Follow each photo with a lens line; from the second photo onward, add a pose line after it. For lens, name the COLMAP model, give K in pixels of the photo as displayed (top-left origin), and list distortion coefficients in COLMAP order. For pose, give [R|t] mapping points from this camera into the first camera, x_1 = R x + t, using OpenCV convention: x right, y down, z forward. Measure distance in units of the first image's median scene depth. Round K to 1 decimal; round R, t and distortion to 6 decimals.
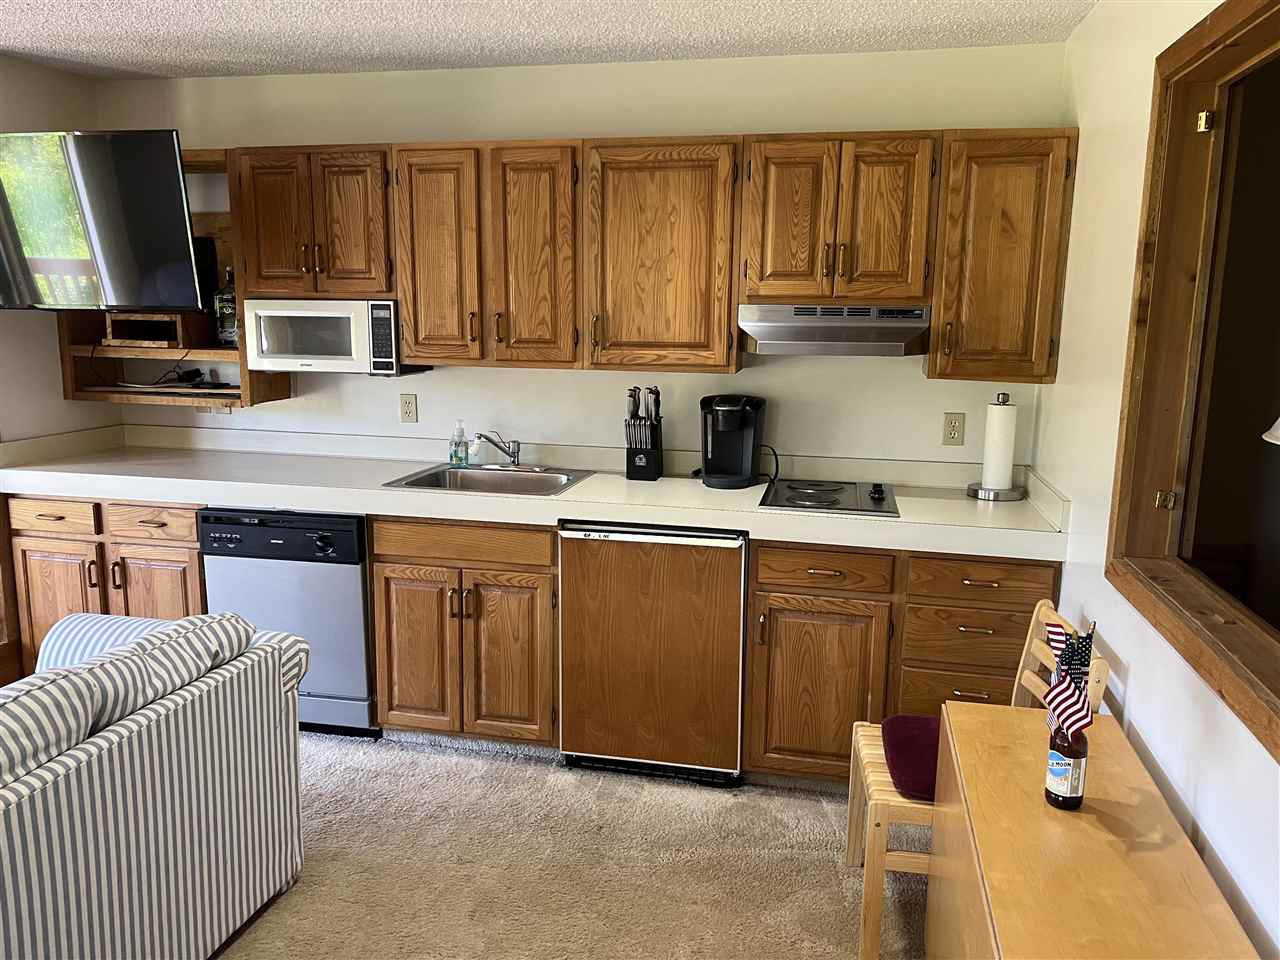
lens RADIAL K [[962.1, 0, 636.7], [0, 962.1, 482.2], [0, 0, 1]] dist [0.056097, -0.064170]
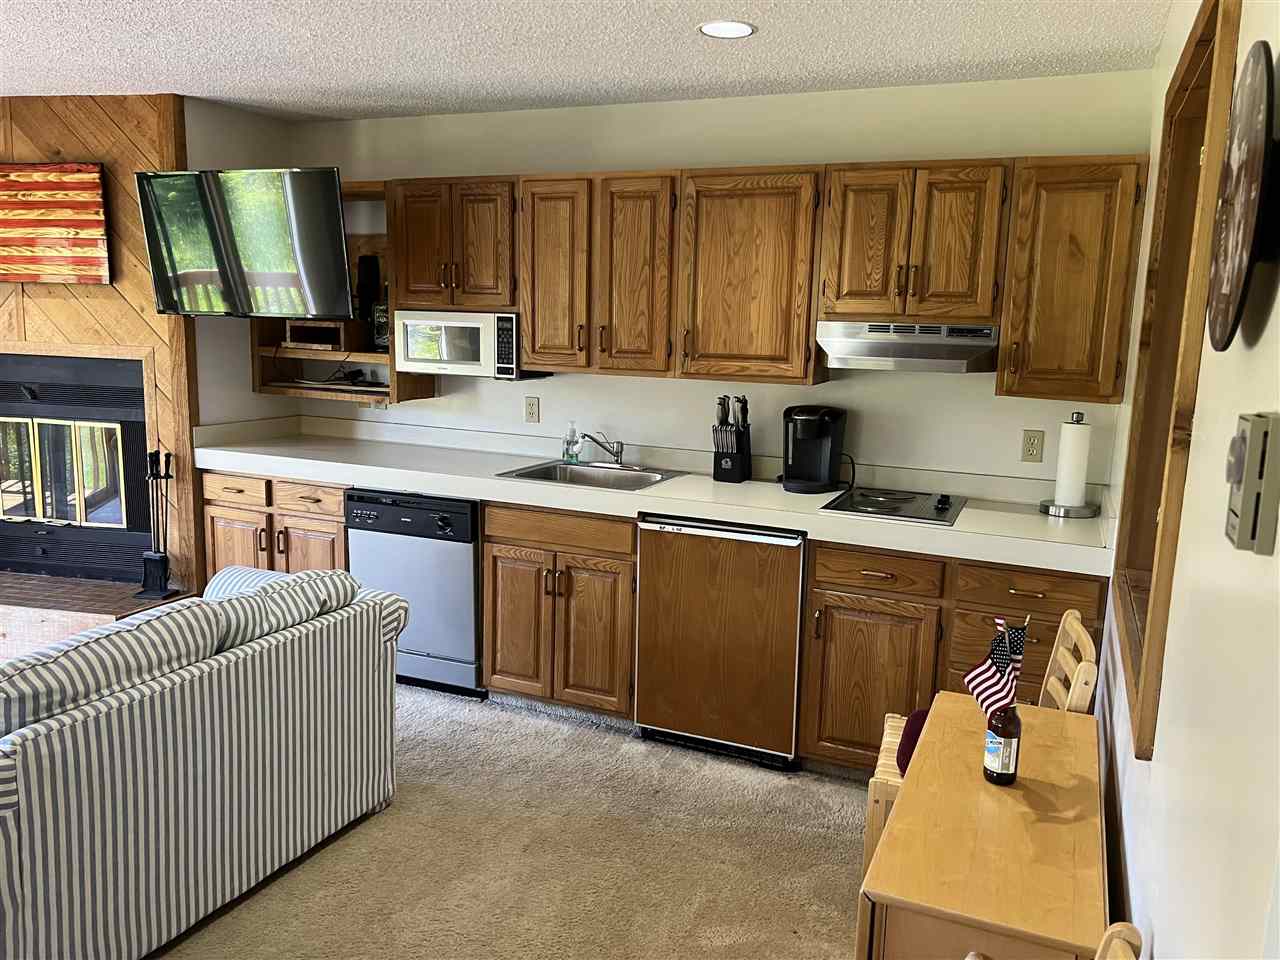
lens RADIAL K [[962.1, 0, 651.3], [0, 962.1, 481.4], [0, 0, 1]] dist [0.056097, -0.064170]
pose [[0.982454, 0.046353, -0.180652, 0.128475], [-0.048679, 0.998779, -0.008462, 0.011679], [0.180039, 0.017108, 0.983511, -0.085936]]
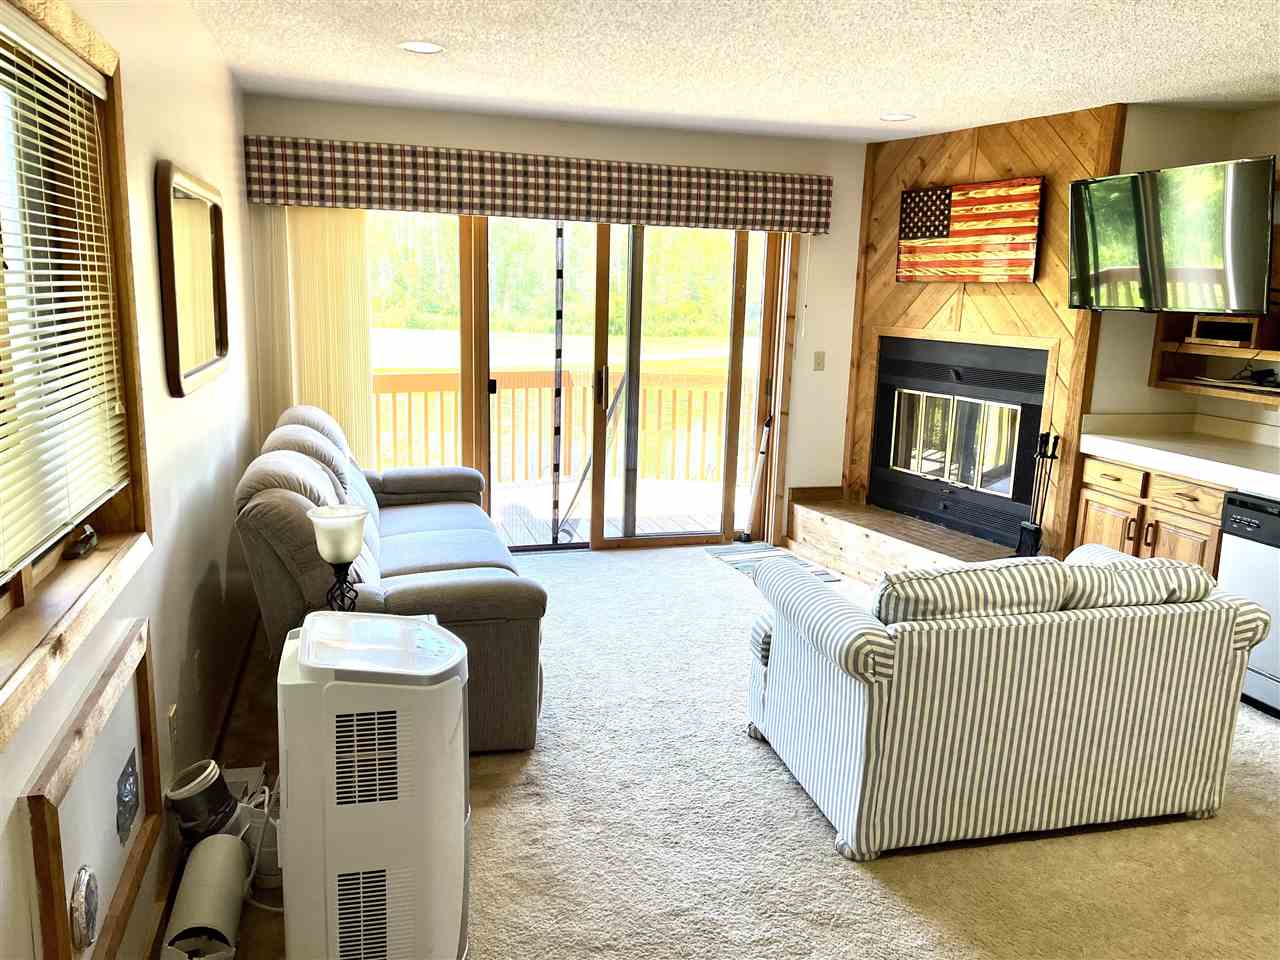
lens RADIAL K [[962.1, 0, 645.6], [0, 962.1, 476.0], [0, 0, 1]] dist [0.056097, -0.064170]
pose [[0.480164, 0.169193, -0.860707, 0.200810], [-0.177868, 0.979618, 0.093341, 0.026789], [0.858956, 0.108273, 0.500472, -0.147703]]
